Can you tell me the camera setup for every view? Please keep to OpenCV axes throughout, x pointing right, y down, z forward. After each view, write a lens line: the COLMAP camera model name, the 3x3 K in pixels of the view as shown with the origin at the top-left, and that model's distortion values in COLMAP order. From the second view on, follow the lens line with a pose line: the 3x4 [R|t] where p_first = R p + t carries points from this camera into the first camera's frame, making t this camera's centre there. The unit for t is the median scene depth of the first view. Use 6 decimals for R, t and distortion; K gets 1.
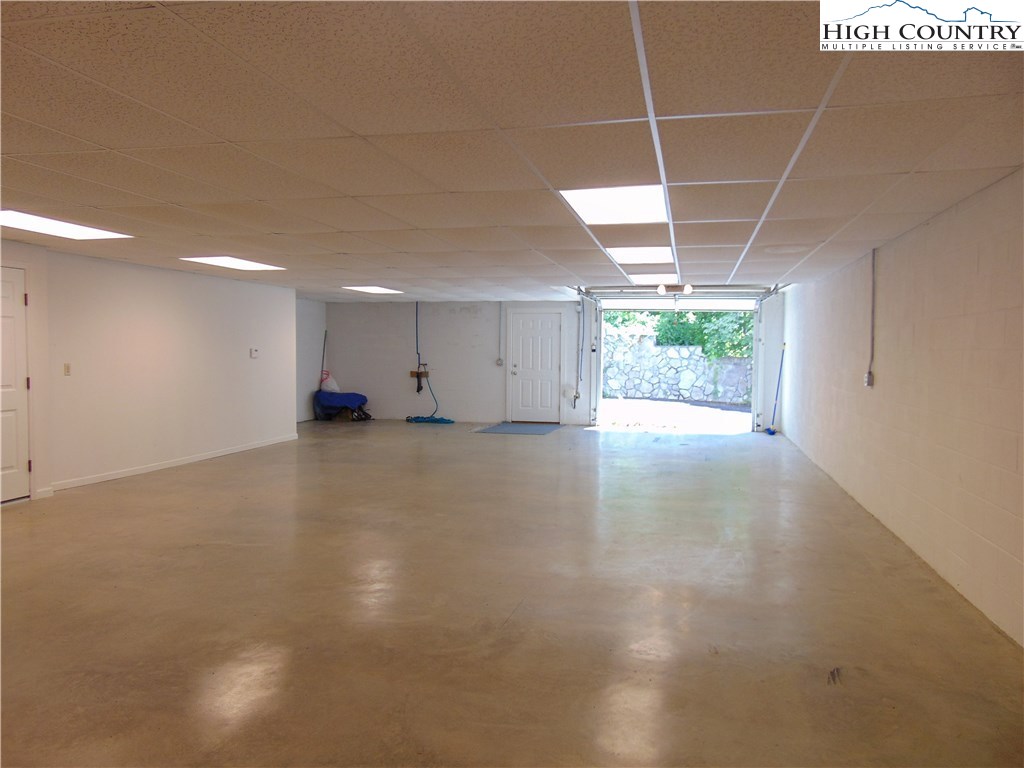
lens RADIAL K [[767.6, 0, 517.1], [0, 767.6, 391.8], [0, 0, 1]] dist [-0.013242, 0.041886]
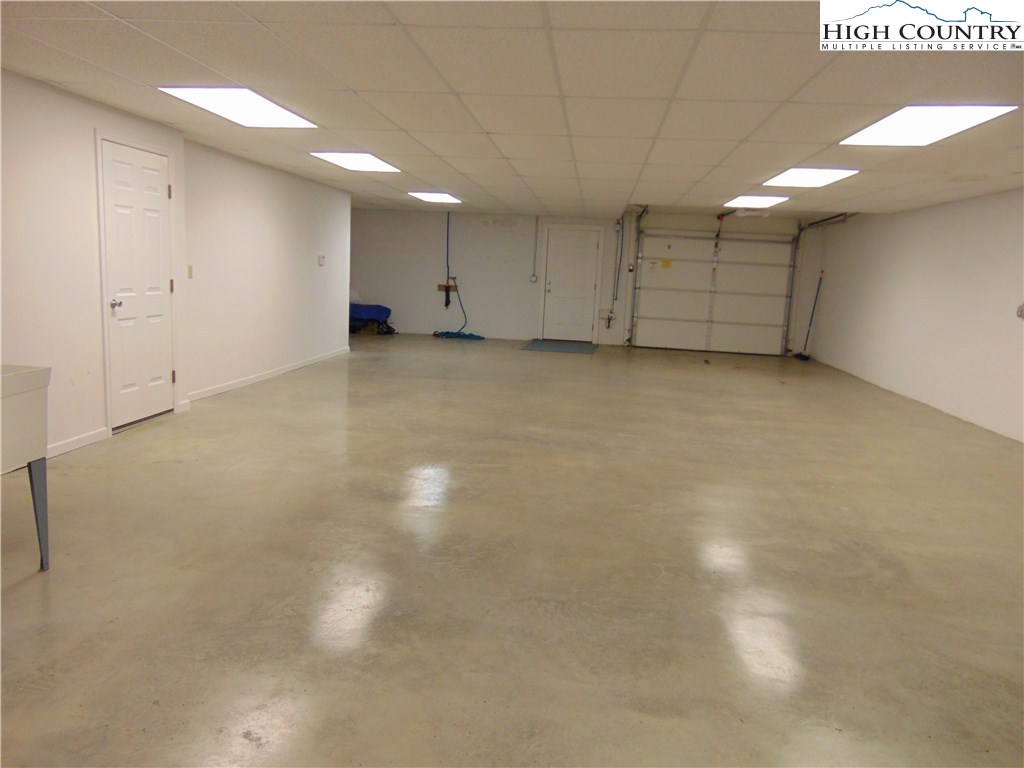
lens RADIAL K [[767.6, 0, 513.8], [0, 767.6, 383.4], [0, 0, 1]] dist [-0.013242, 0.041886]
pose [[0.990764, 0.020239, 0.134081, -0.175346], [-0.033241, 0.994879, 0.095449, 0.001851], [-0.131463, -0.099024, 0.986363, 0.022315]]
